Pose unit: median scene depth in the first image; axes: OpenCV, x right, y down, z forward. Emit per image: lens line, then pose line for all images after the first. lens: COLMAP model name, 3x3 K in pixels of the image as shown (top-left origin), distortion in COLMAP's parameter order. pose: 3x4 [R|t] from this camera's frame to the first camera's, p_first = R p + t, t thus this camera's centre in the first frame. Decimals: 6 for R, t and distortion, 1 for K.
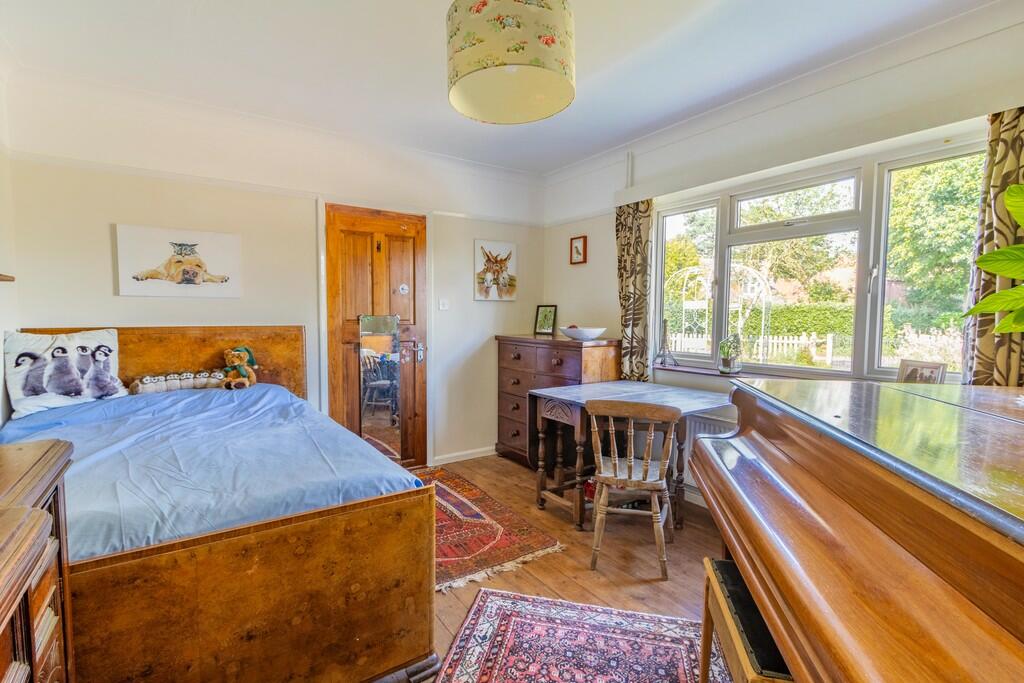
lens RADIAL K [[474.3, 0, 512.1], [0, 474.3, 343.6], [0, 0, 1]] dist [0.006812, 0.000491]
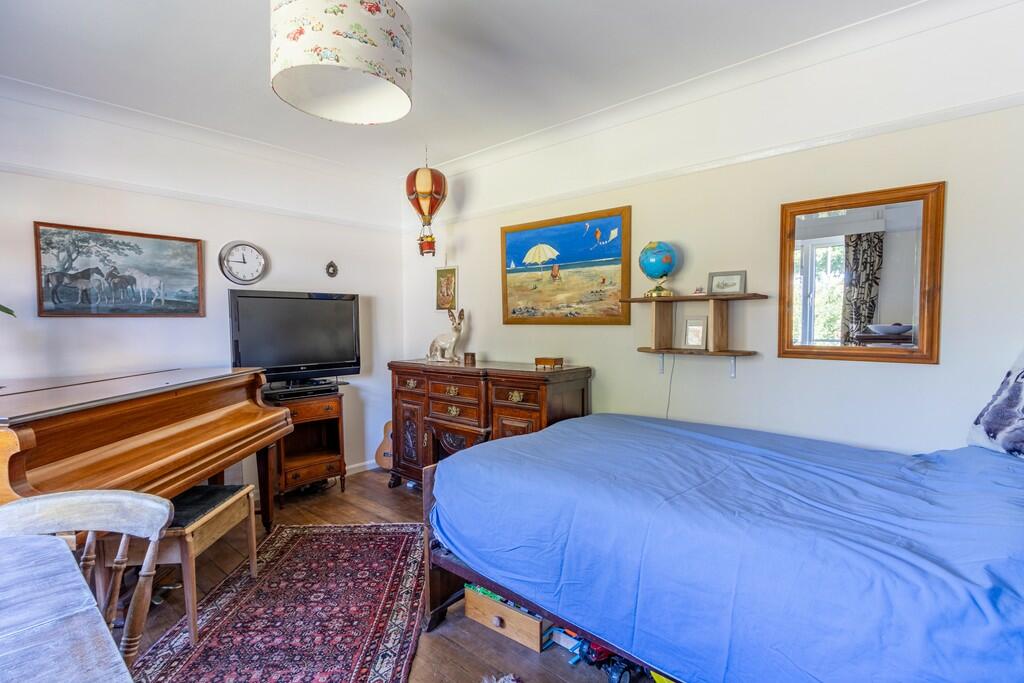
lens RADIAL K [[474.3, 0, 510.4], [0, 474.3, 342.1], [0, 0, 1]] dist [0.006812, 0.000491]
pose [[-0.969060, 0.012981, -0.246483, -0.079925], [-0.012539, 0.994738, 0.101682, -0.133066], [0.246506, 0.101627, -0.963798, 2.015479]]
